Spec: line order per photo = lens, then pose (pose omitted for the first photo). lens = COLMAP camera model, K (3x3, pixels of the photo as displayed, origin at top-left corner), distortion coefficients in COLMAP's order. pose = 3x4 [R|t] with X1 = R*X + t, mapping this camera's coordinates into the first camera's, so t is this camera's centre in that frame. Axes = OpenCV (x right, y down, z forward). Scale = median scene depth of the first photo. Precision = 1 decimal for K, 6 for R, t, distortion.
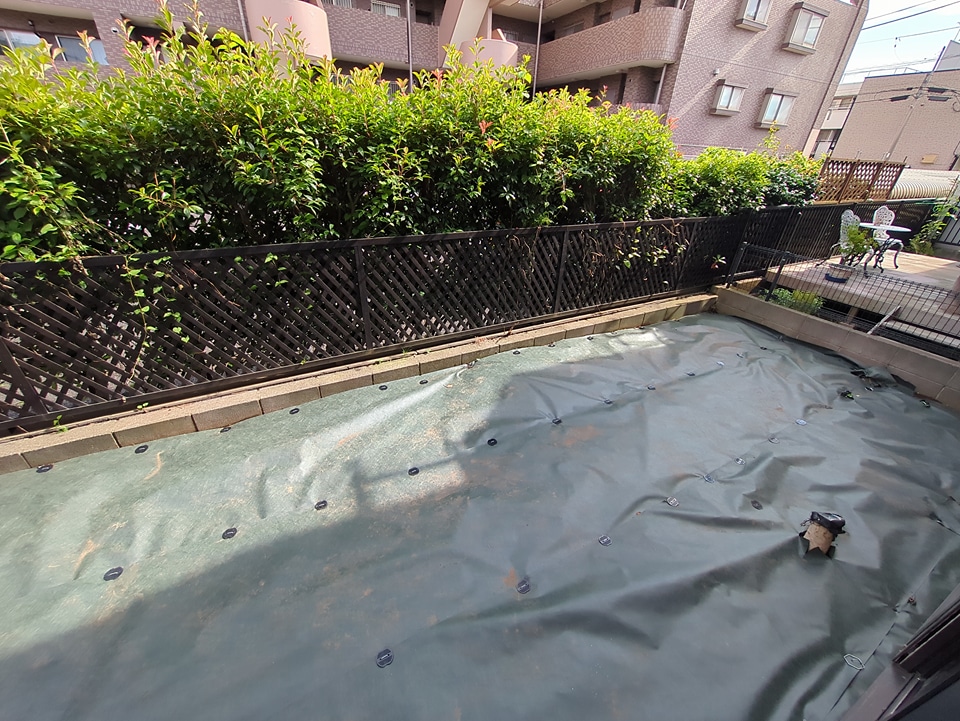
lens RADIAL K [[380.7, 0, 483.2], [0, 380.7, 356.4], [0, 0, 1]] dist [0.003014, 0.000902]
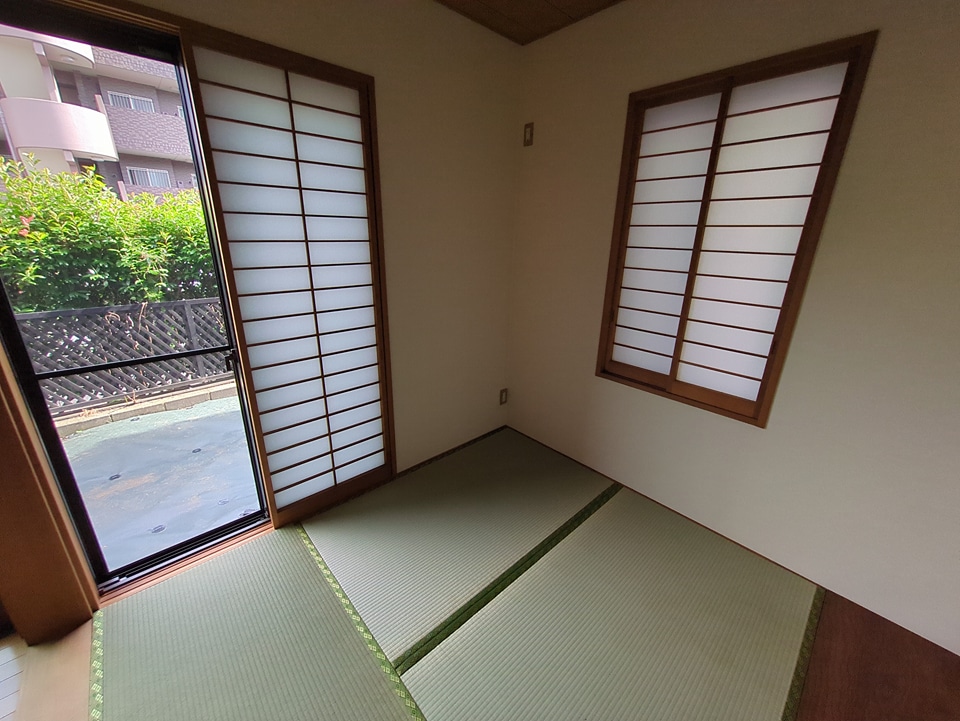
lens RADIAL K [[380.7, 0, 483.2], [0, 380.7, 356.4], [0, 0, 1]] dist [0.003014, 0.000902]
pose [[0.959880, -0.112333, 0.256928, 0.724846], [0.156747, 0.974681, -0.159458, 0.132733], [-0.232511, 0.193333, 0.953185, -0.238818]]
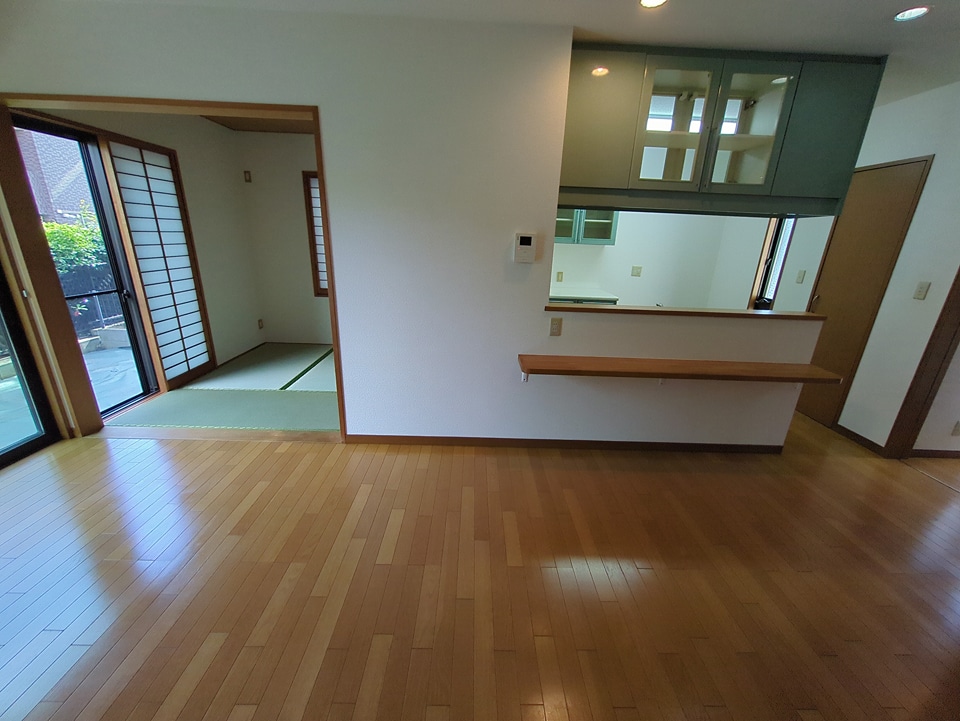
lens RADIAL K [[377.0, 0, 480.5], [0, 377.0, 360.2], [0, 0, 1]] dist [-0.000938, 0.000295]
pose [[0.436898, -0.310311, 0.844291, 0.154285], [0.420064, 0.900363, 0.113548, 0.375973], [-0.795403, 0.305047, 0.523717, -0.743328]]
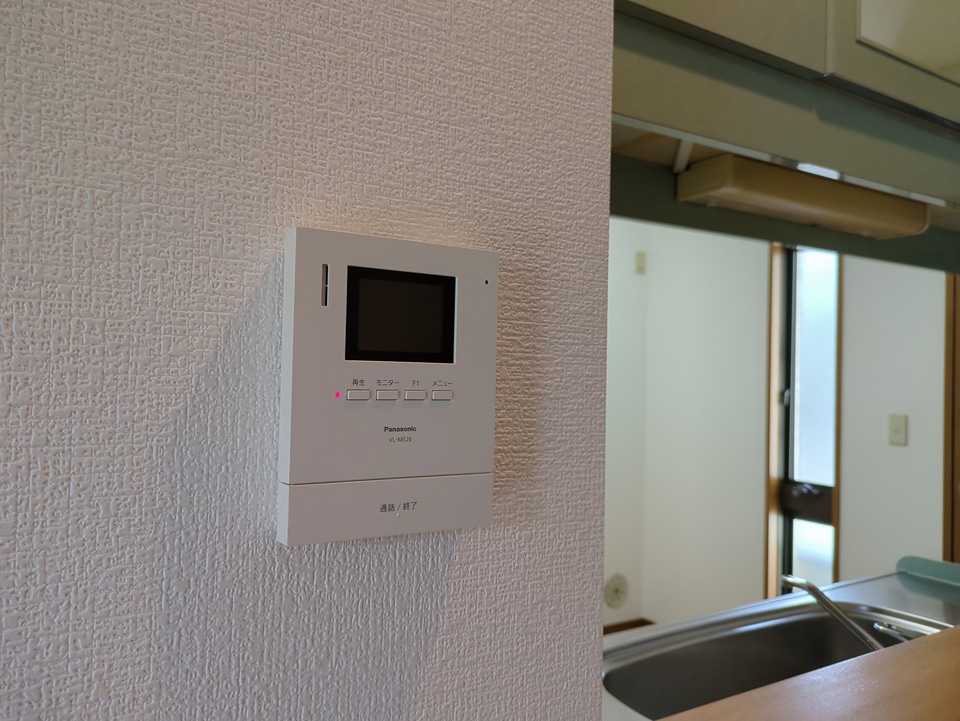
lens RADIAL K [[739.4, 0, 479.5], [0, 739.4, 360.0], [0, 0, 1]] dist [0.076816, -0.098226]
pose [[-0.106387, -0.036228, 0.993665, 0.635399], [0.458963, 0.884719, 0.081395, 0.306017], [-0.882063, 0.464715, -0.077495, -0.544135]]
